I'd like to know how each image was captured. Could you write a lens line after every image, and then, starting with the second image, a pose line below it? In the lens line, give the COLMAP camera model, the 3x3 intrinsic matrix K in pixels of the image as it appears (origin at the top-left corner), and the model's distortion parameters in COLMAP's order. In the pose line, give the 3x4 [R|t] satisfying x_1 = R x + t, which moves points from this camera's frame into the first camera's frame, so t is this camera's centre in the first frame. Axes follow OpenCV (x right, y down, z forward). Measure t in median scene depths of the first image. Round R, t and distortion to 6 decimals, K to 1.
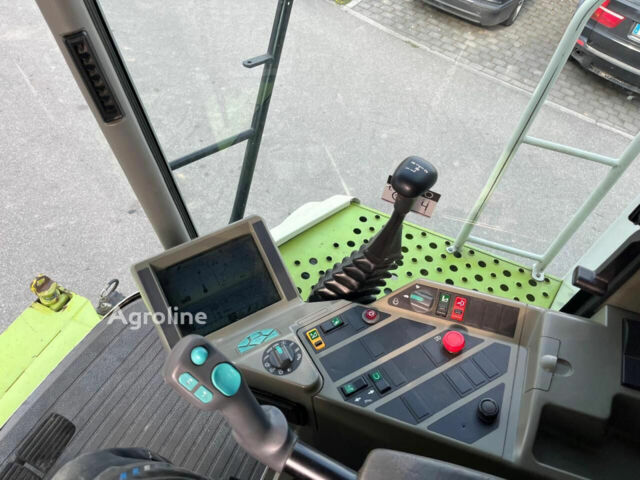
lens RADIAL K [[478.2, 0, 320.0], [0, 478.2, 240.0], [0, 0, 1]] dist [0.073285, -0.110727]
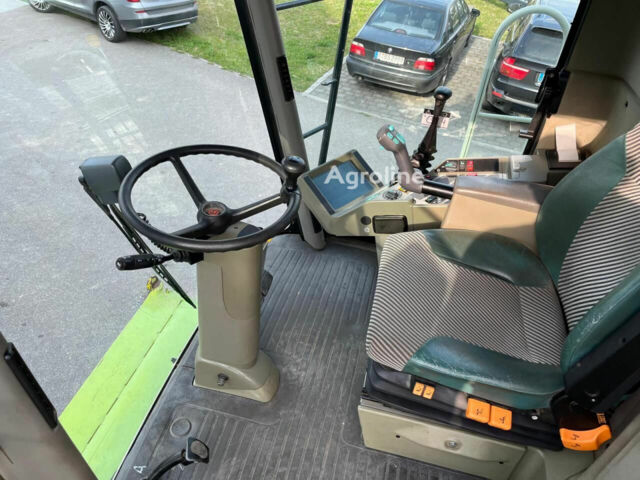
lens RADIAL K [[478.2, 0, 320.0], [0, 478.2, 240.0], [0, 0, 1]] dist [0.073285, -0.110727]
pose [[0.985958, -0.142051, 0.087795, -0.091137], [0.155395, 0.972960, -0.170884, 0.113295], [-0.061147, 0.182127, 0.981372, -0.146782]]
